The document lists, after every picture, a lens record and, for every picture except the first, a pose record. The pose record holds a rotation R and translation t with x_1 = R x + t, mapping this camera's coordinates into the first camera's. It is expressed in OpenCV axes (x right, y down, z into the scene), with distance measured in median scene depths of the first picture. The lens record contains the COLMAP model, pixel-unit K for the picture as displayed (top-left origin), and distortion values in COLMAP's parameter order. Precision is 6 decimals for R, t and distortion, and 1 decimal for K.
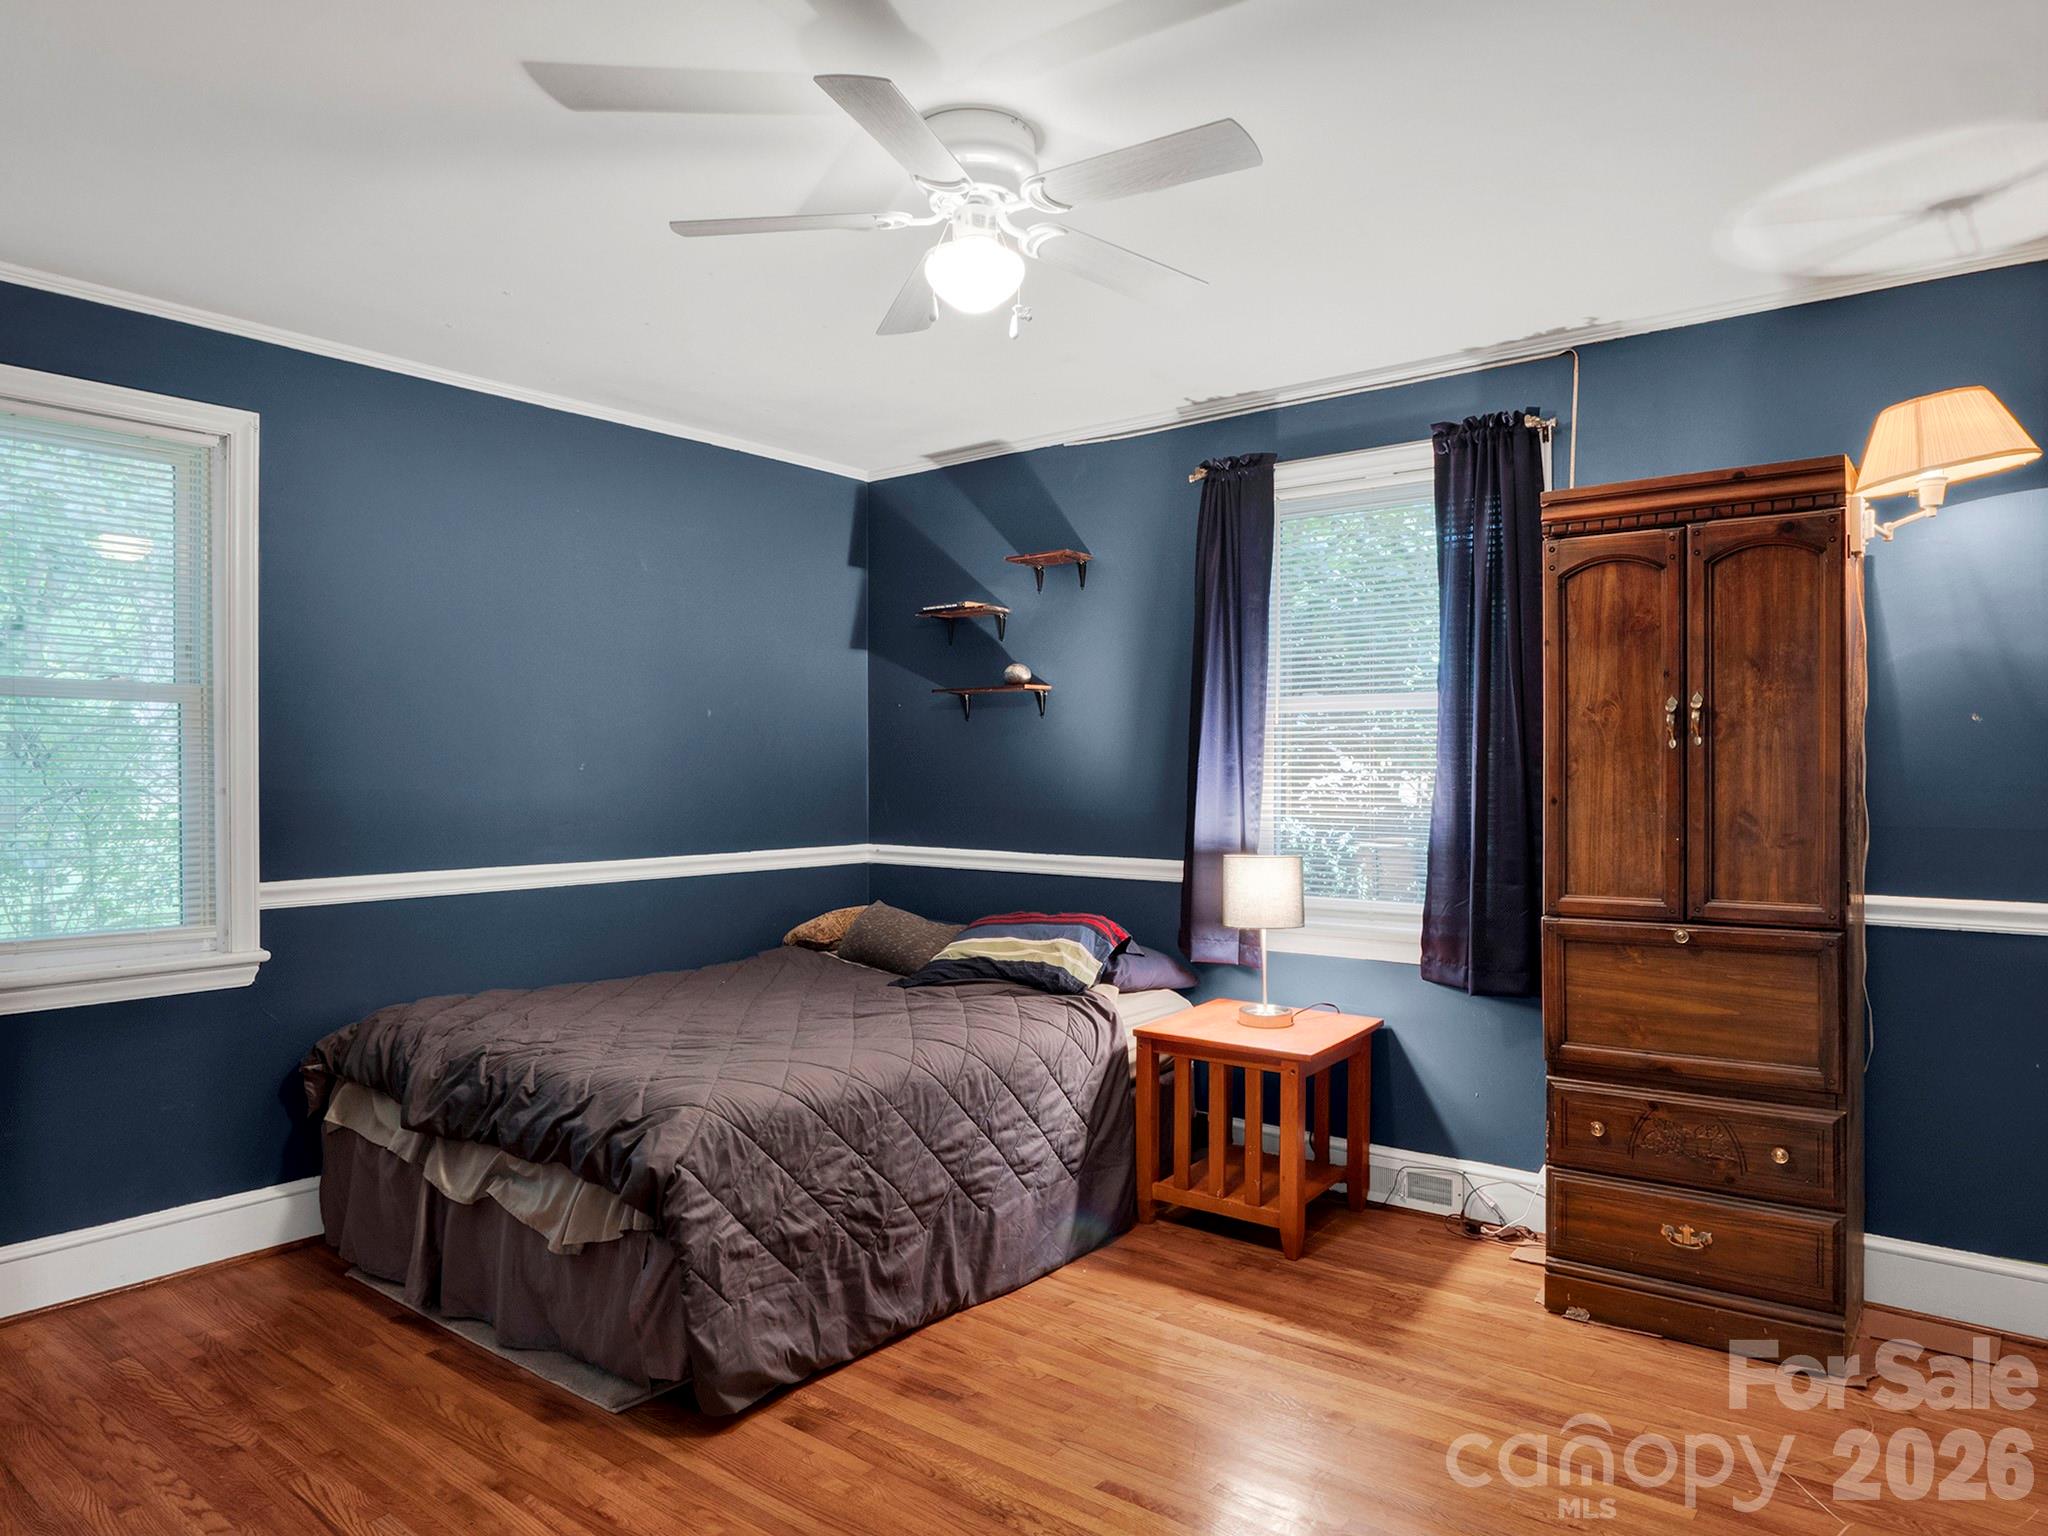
lens RADIAL K [[1339.1, 0, 1007.8], [0, 1339.1, 796.3], [0, 0, 1]] dist [-0.015750, 0.000793]
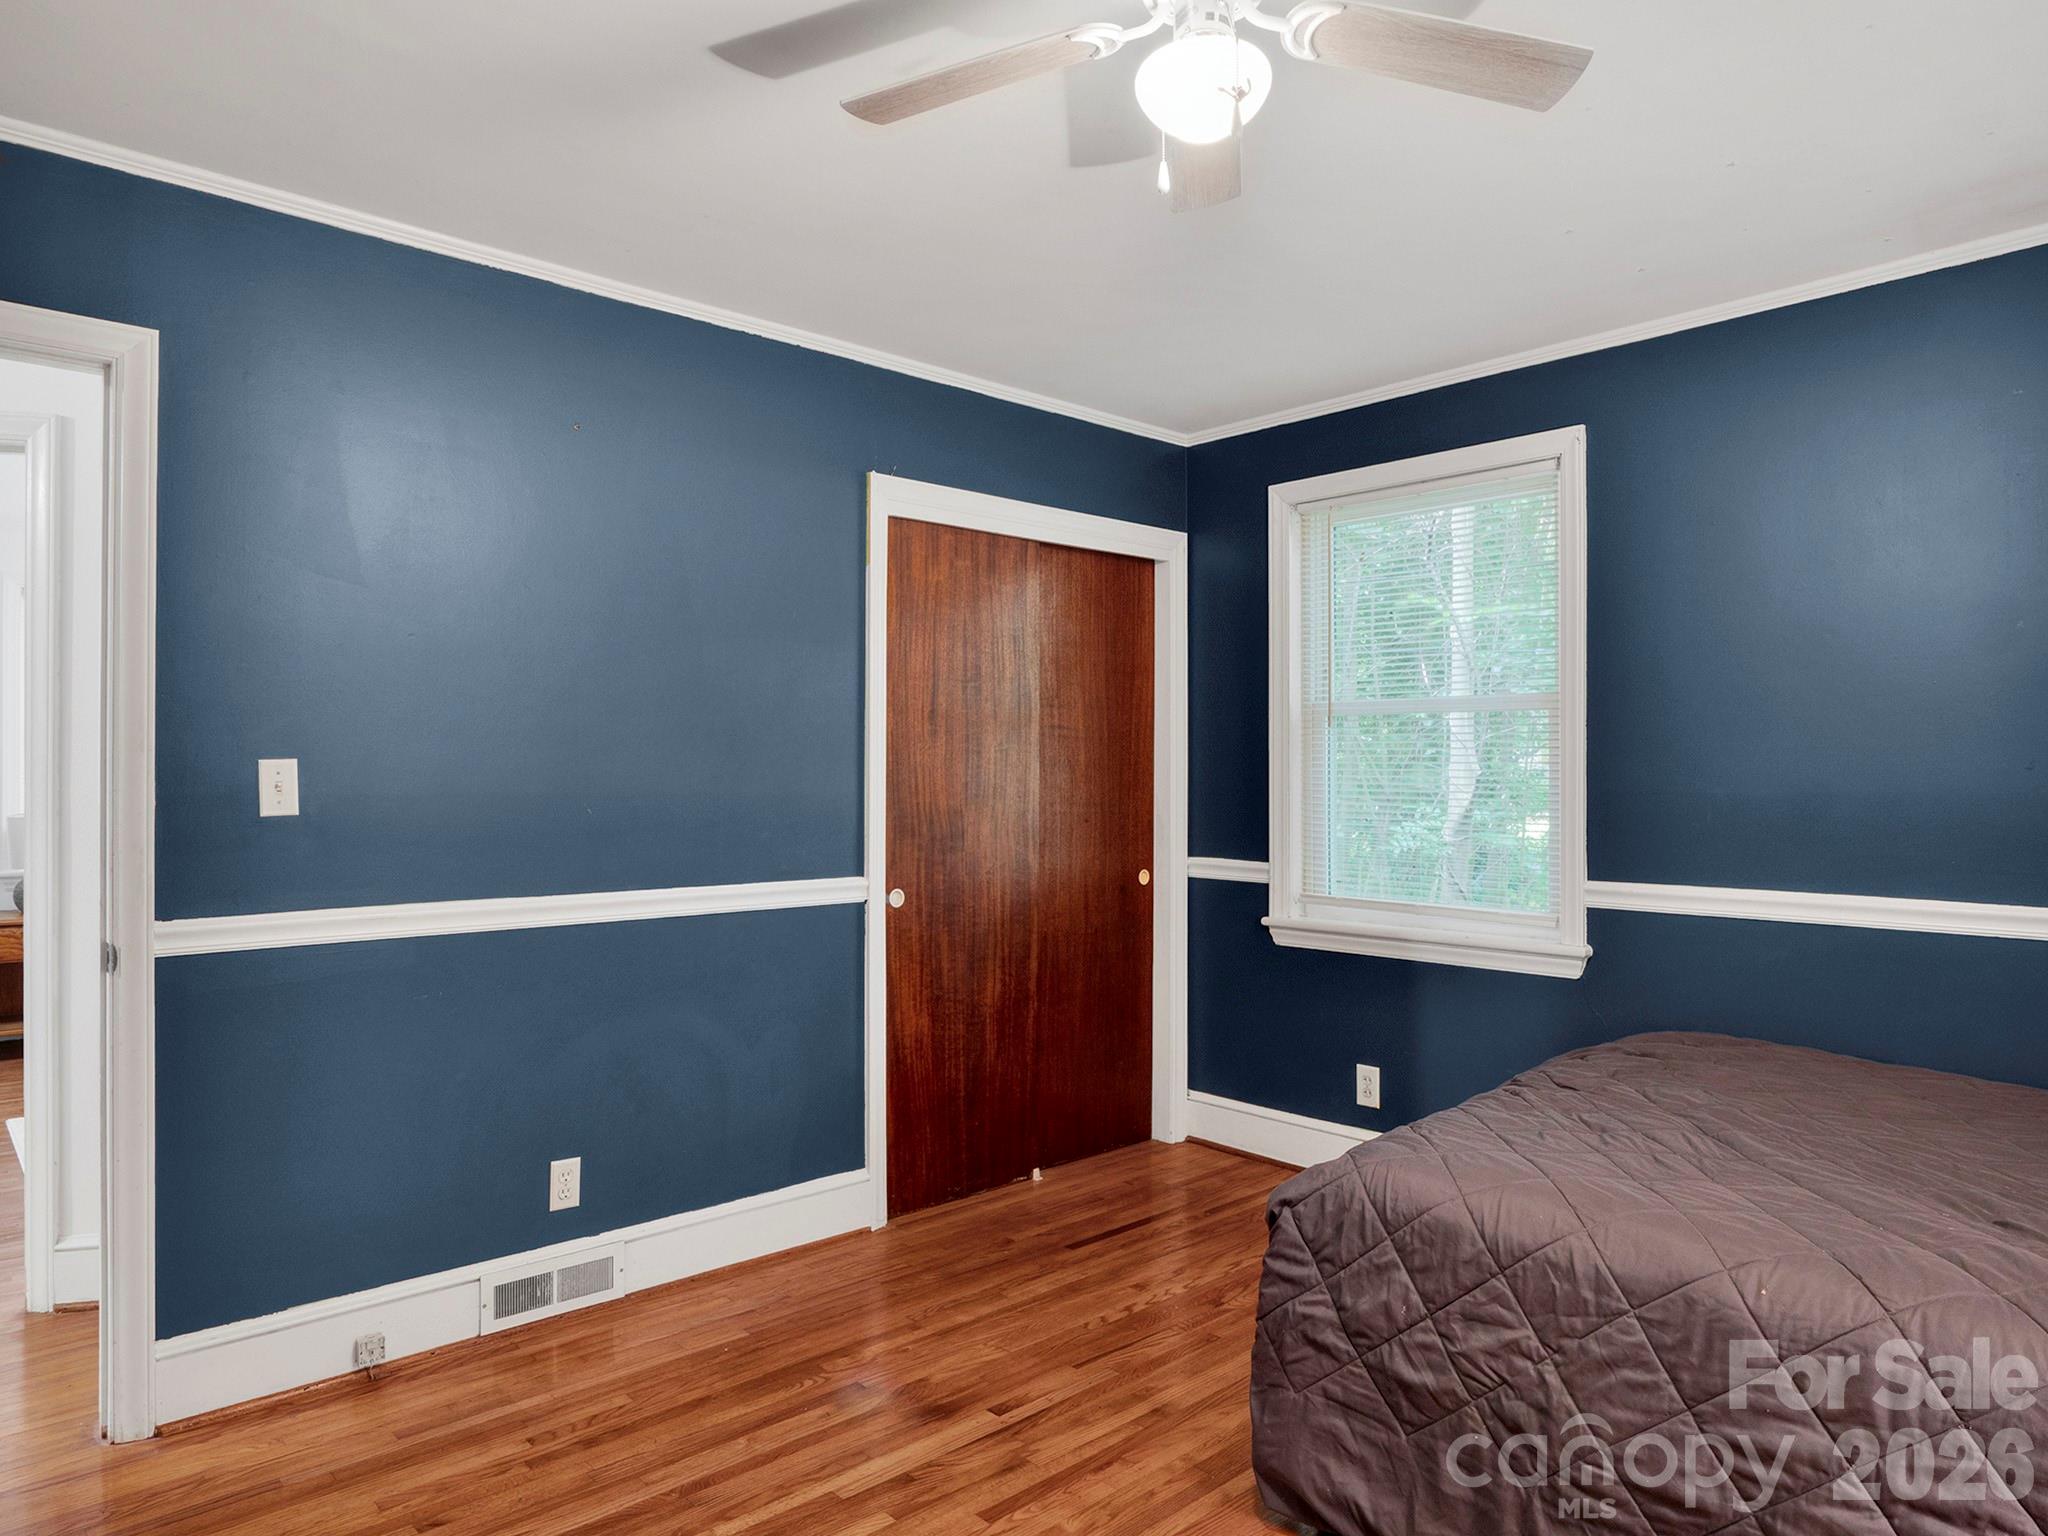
lens RADIAL K [[1287.8, 0, 1016.6], [0, 1287.8, 776.5], [0, 0, 1]] dist [-0.022994, 0.005676]
pose [[-0.155114, 0.000030, -0.987897, 0.577477], [-0.018787, 0.999819, 0.002980, -0.011915], [0.987718, 0.019022, -0.155086, 0.861377]]
